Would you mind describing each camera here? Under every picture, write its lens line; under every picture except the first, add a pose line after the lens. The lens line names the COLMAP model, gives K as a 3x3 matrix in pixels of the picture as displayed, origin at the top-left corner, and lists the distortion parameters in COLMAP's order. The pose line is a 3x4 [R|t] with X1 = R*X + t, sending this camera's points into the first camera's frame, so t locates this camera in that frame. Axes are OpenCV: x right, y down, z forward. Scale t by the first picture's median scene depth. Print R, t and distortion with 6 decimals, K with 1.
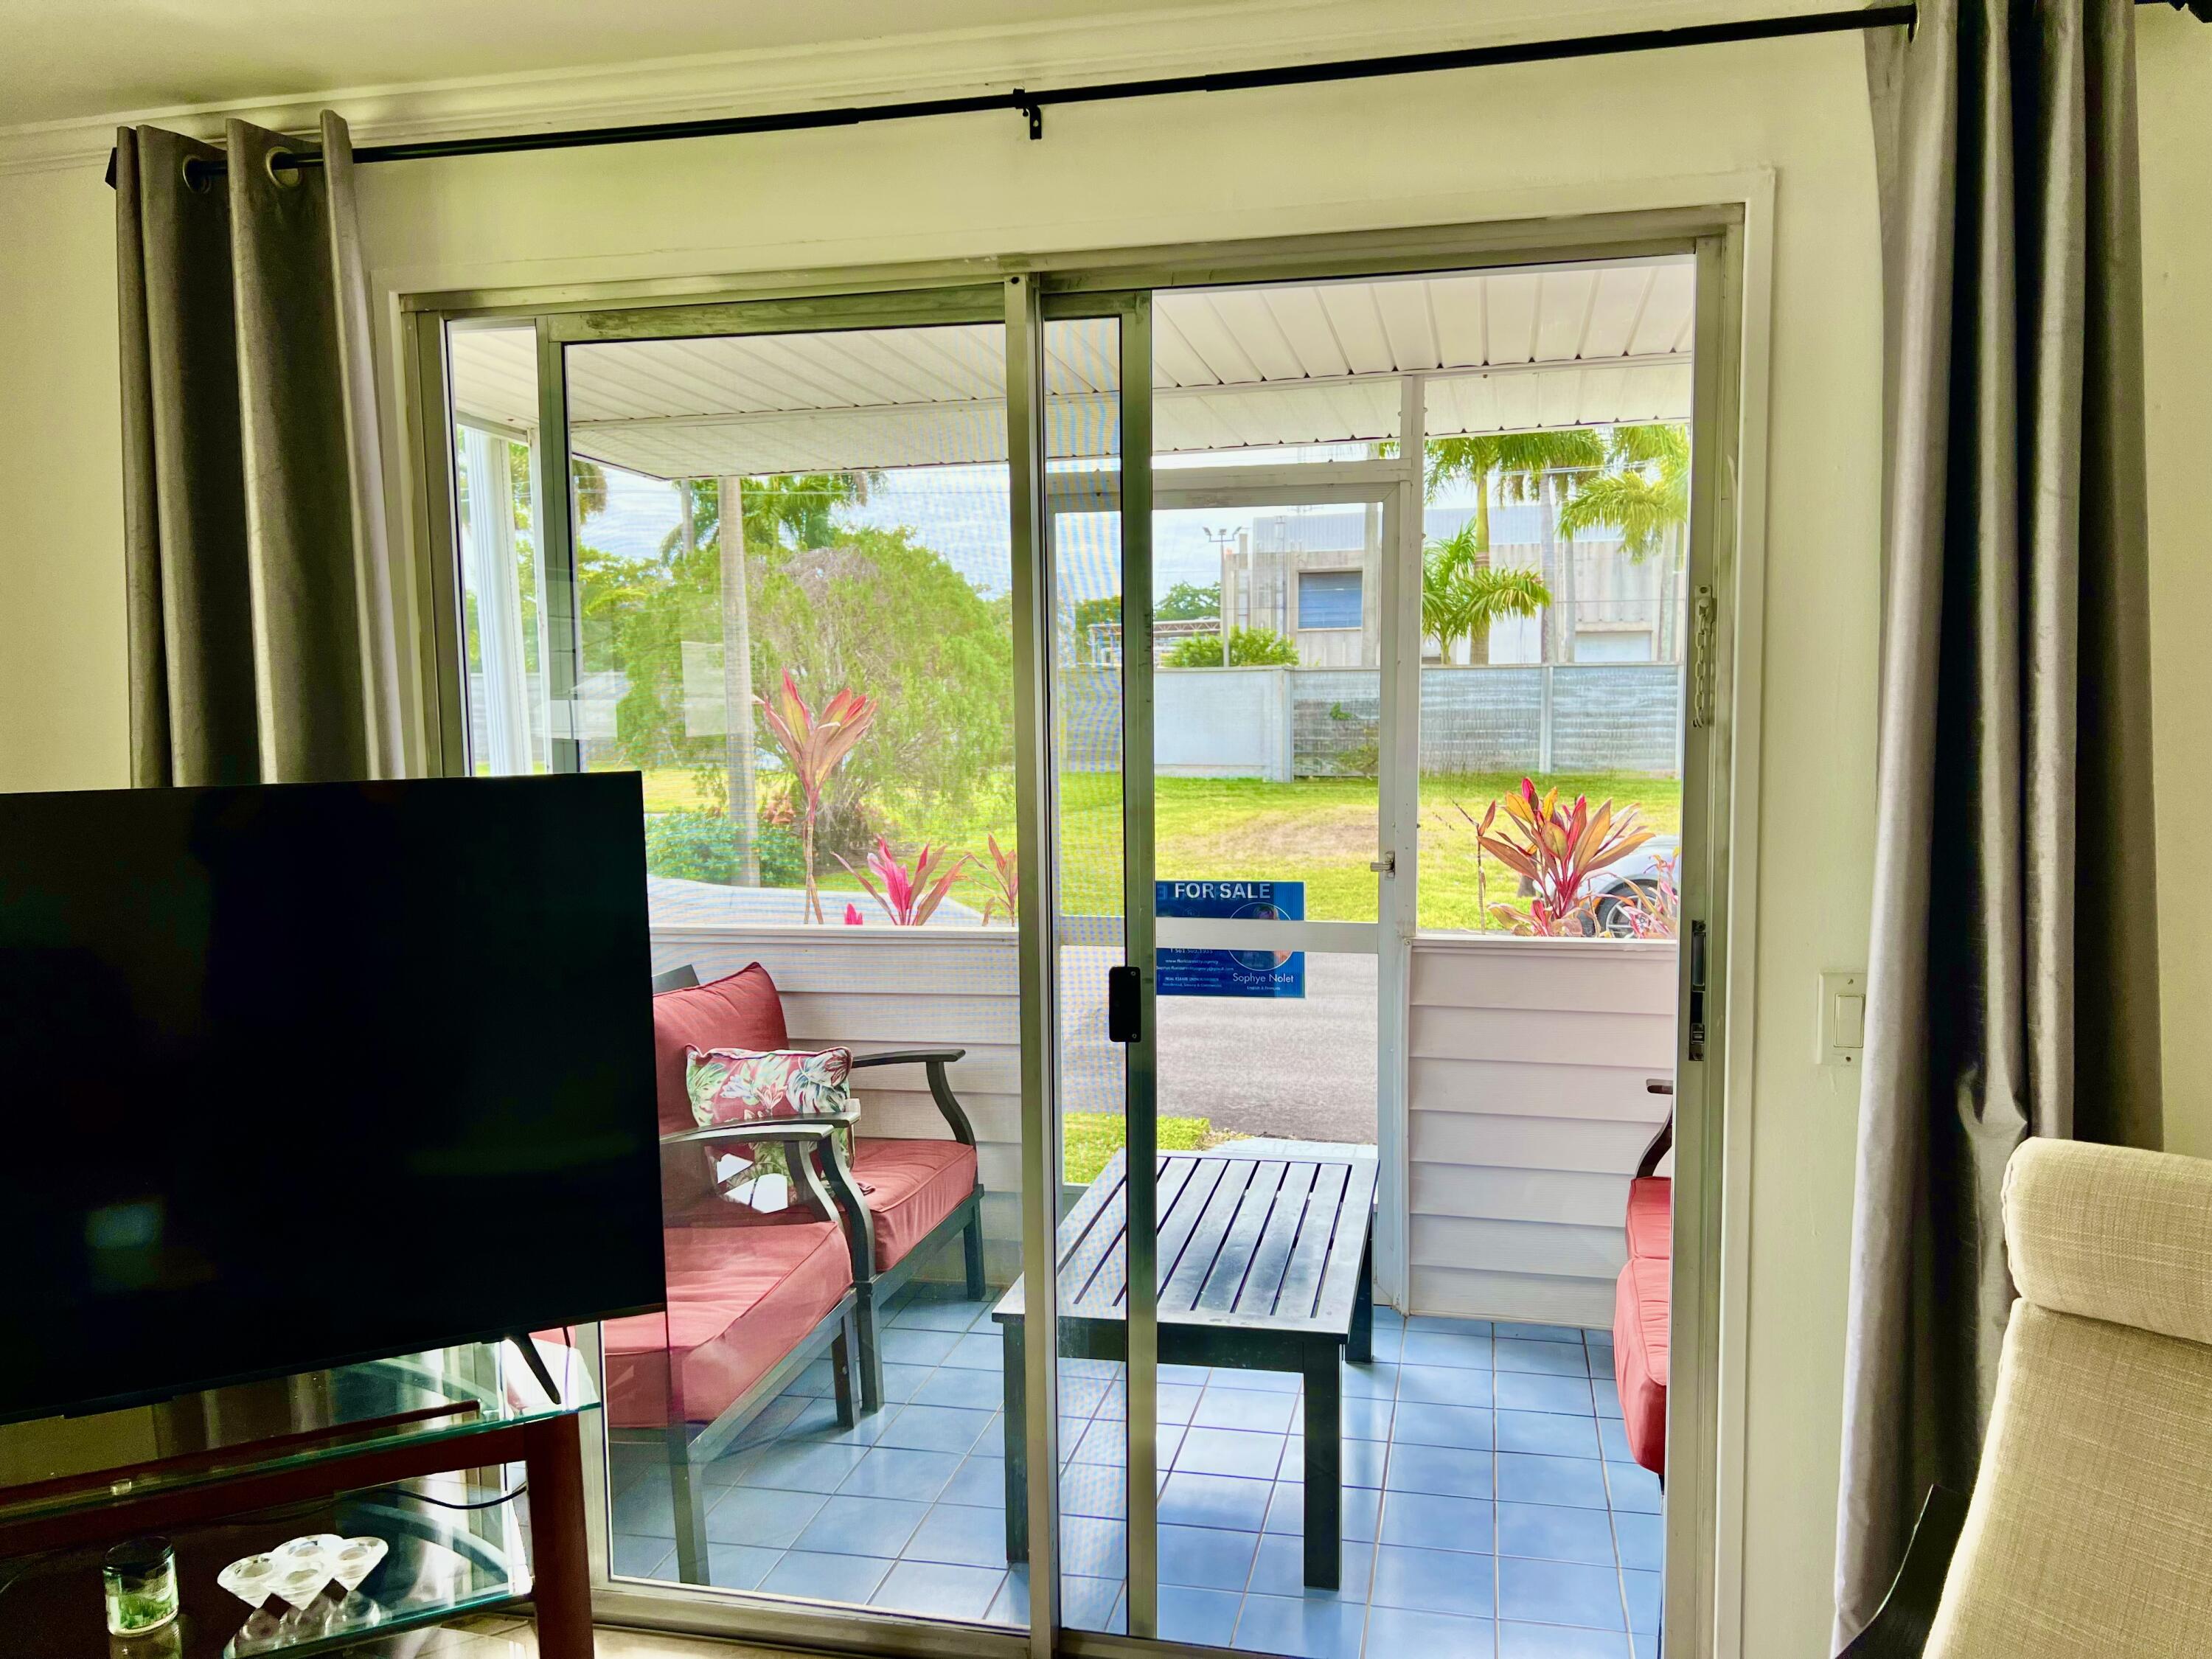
lens RADIAL K [[1663.1, 0, 1174.1], [0, 1663.1, 852.8], [0, 0, 1]] dist [0.036851, -0.084060]
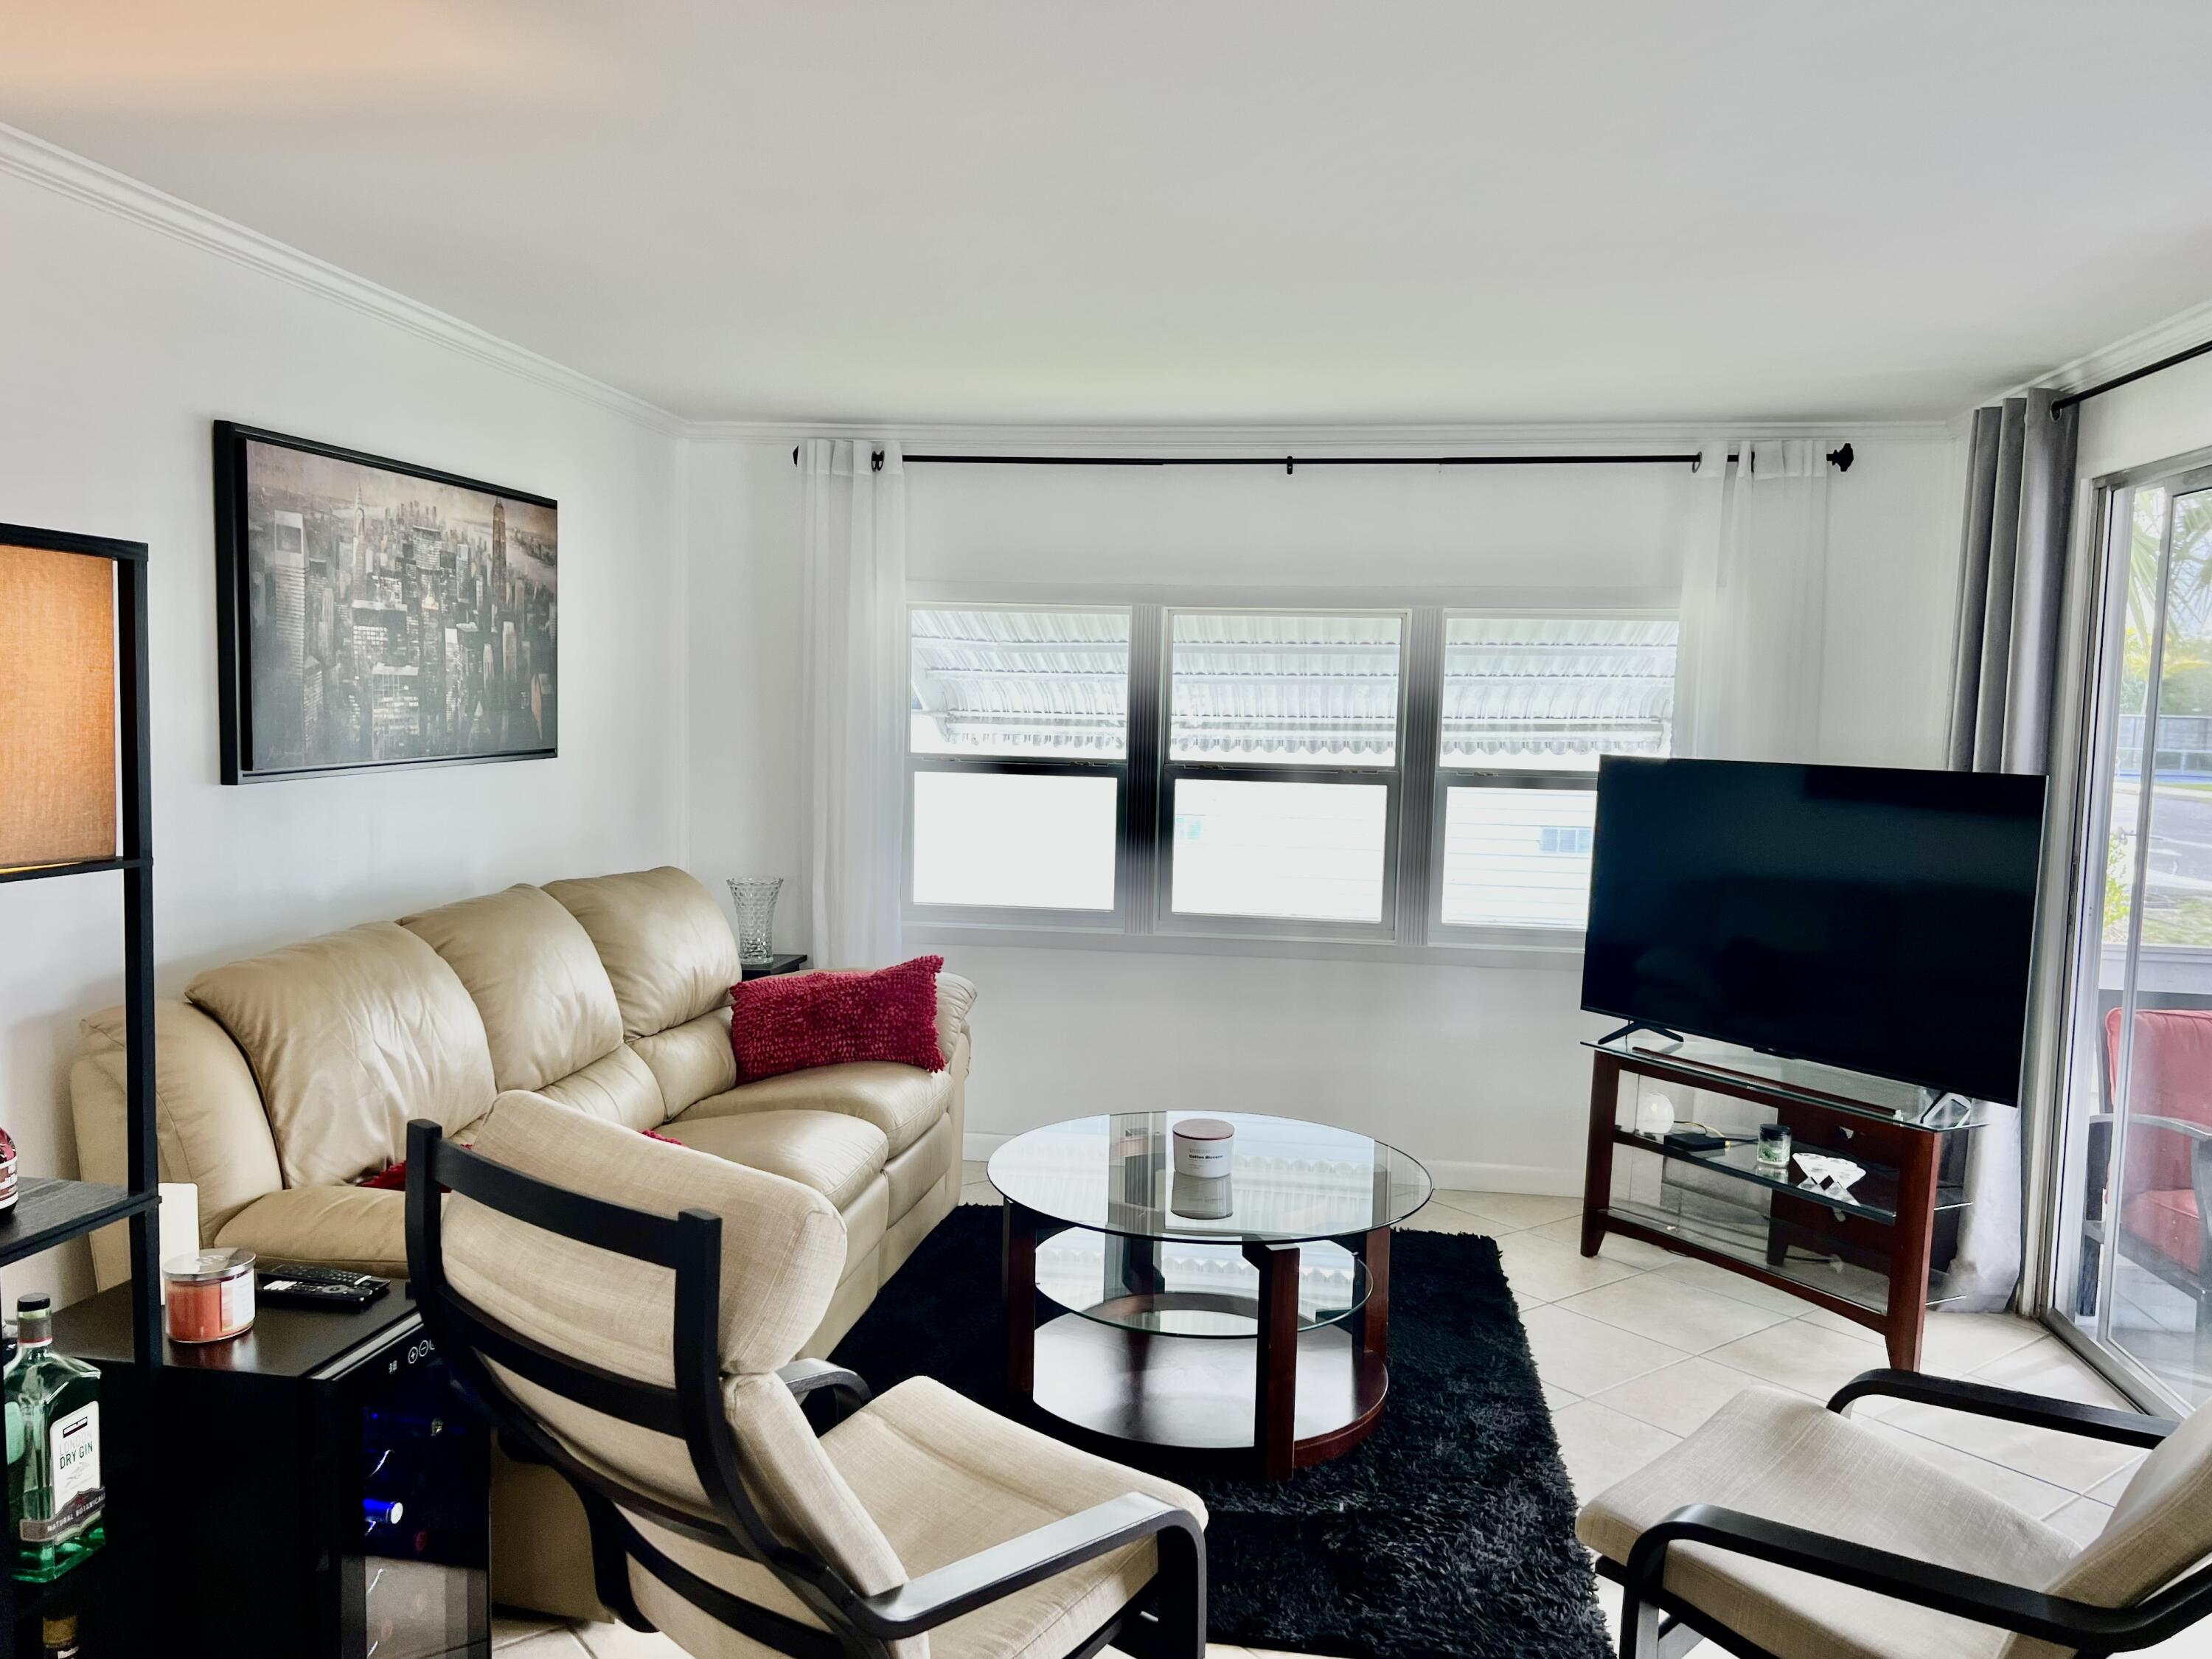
lens RADIAL K [[1669.4, 0, 1114.2], [0, 1669.4, 824.1], [0, 0, 1]] dist [0.071720, -0.046386]
pose [[0.065468, 0.099576, -0.992874, 1.213371], [-0.133074, 0.986992, 0.090212, -0.019619], [0.988941, 0.126220, 0.077868, -0.049267]]
